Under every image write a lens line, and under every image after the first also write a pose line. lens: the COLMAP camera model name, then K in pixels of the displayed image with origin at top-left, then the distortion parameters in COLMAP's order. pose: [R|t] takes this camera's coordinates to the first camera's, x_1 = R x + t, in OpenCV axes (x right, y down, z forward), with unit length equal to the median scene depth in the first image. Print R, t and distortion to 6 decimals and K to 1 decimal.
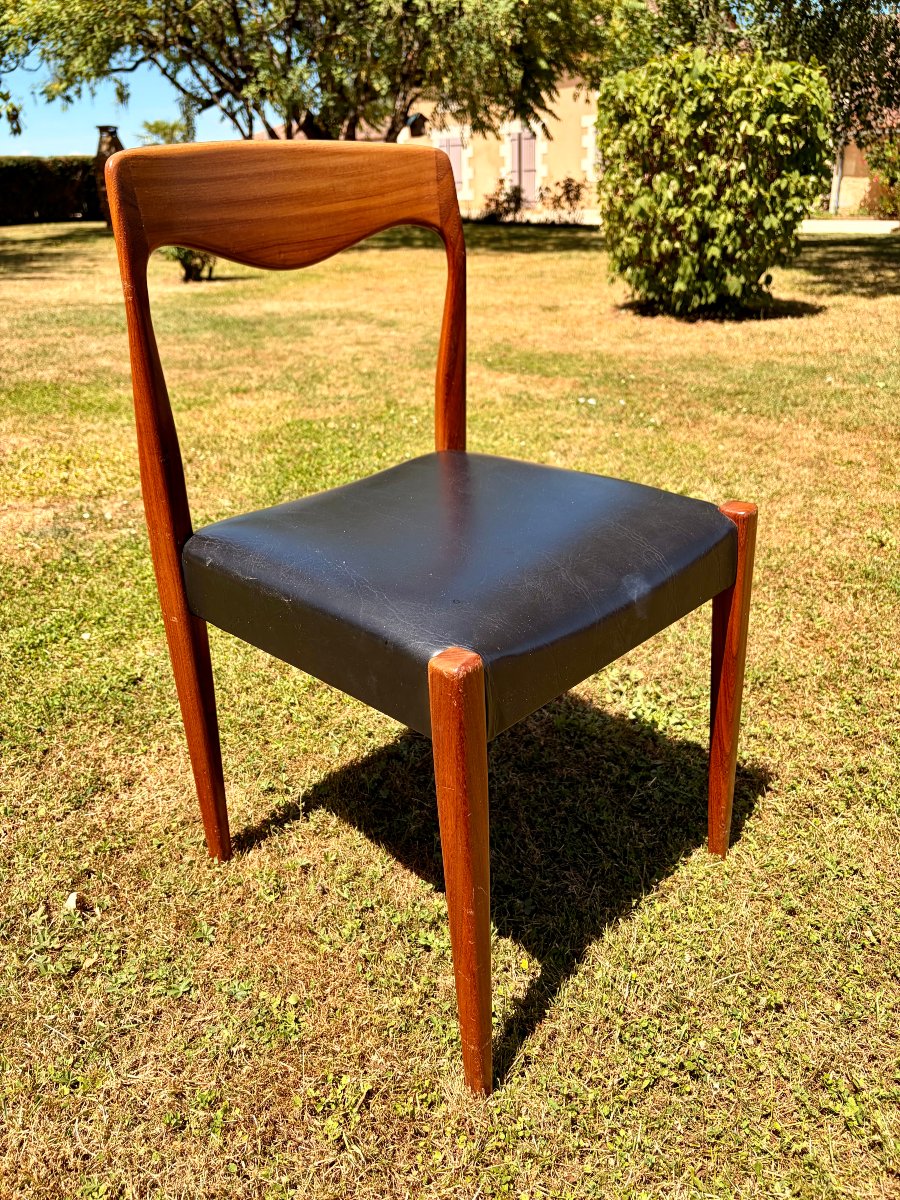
lens RADIAL K [[869.1, 0, 443.9], [0, 869.1, 581.7], [0, 0, 1]] dist [0.078287, -0.086512]
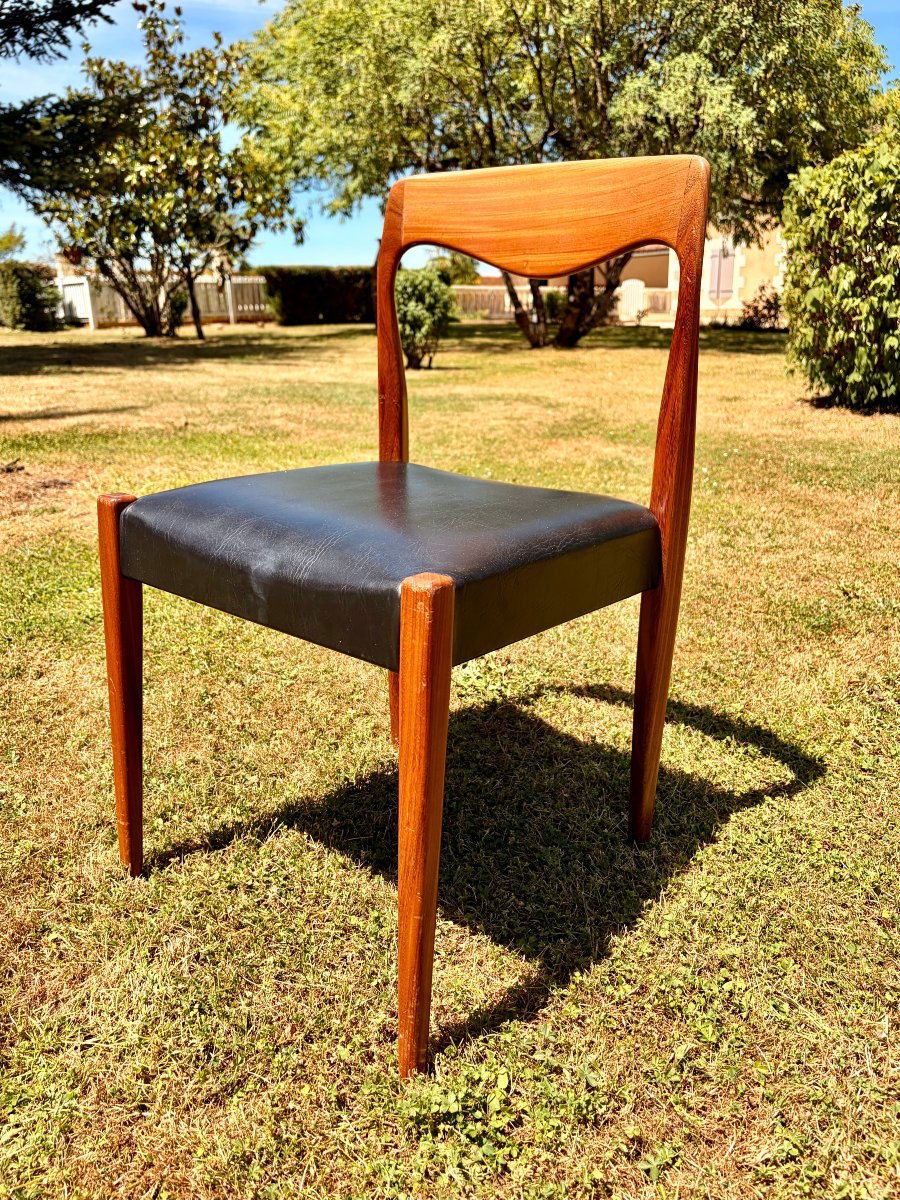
lens RADIAL K [[881.2, 0, 450.0], [0, 881.2, 600.0], [0, 0, 1]] dist [0.077342, -0.095434]
pose [[0.962461, 0.096465, -0.253697, 0.115338], [-0.119474, 0.989857, -0.076874, 0.033317], [0.243708, 0.104298, 0.964224, -0.023982]]
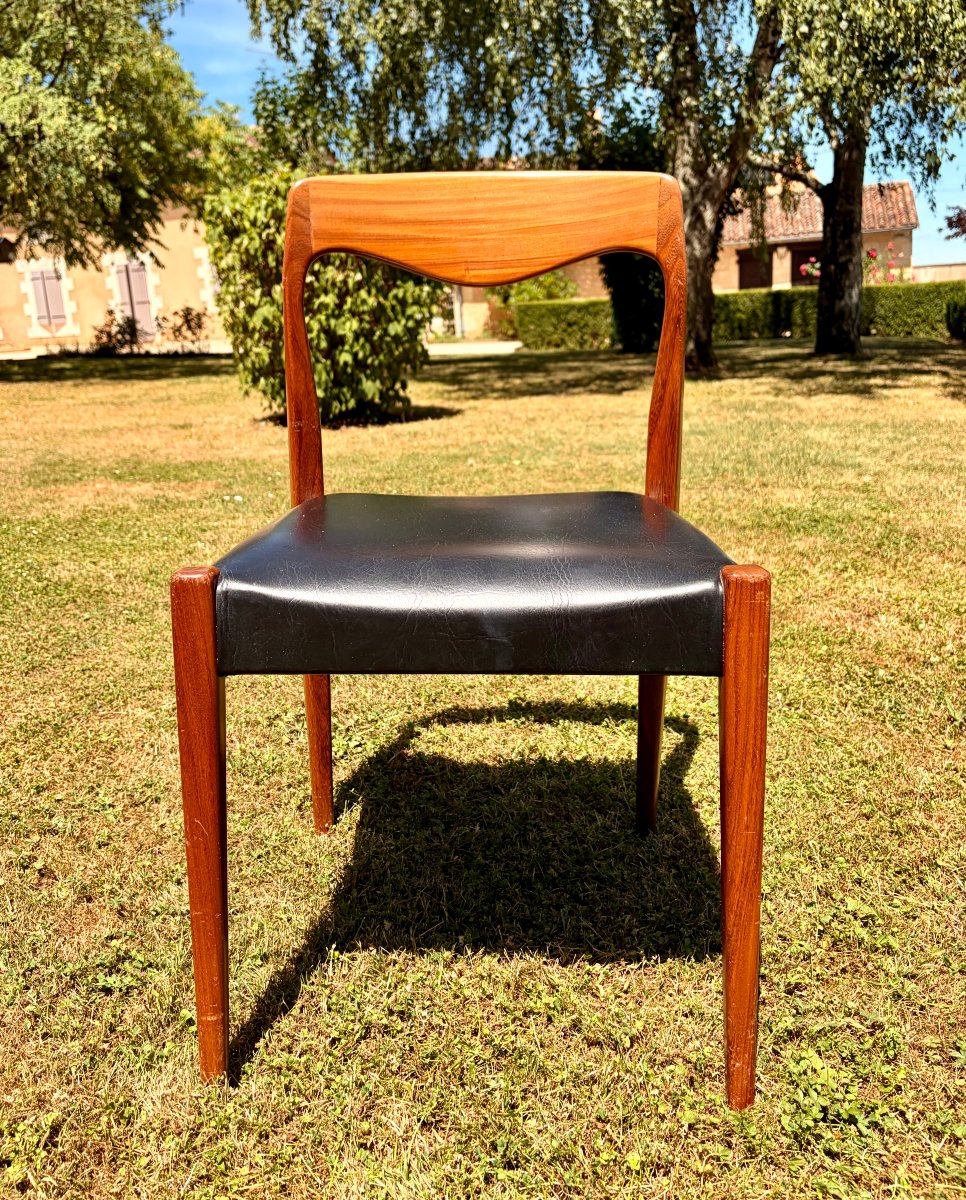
lens RADIAL K [[1006.2, 0, 460.1], [0, 1006.2, 554.8], [0, 0, 1]] dist [0.003032, -0.006718]
pose [[0.926734, -0.106325, 0.360360, -0.001453], [0.172808, 0.972275, -0.157537, 0.035427], [-0.333619, 0.208268, 0.919414, -0.024019]]
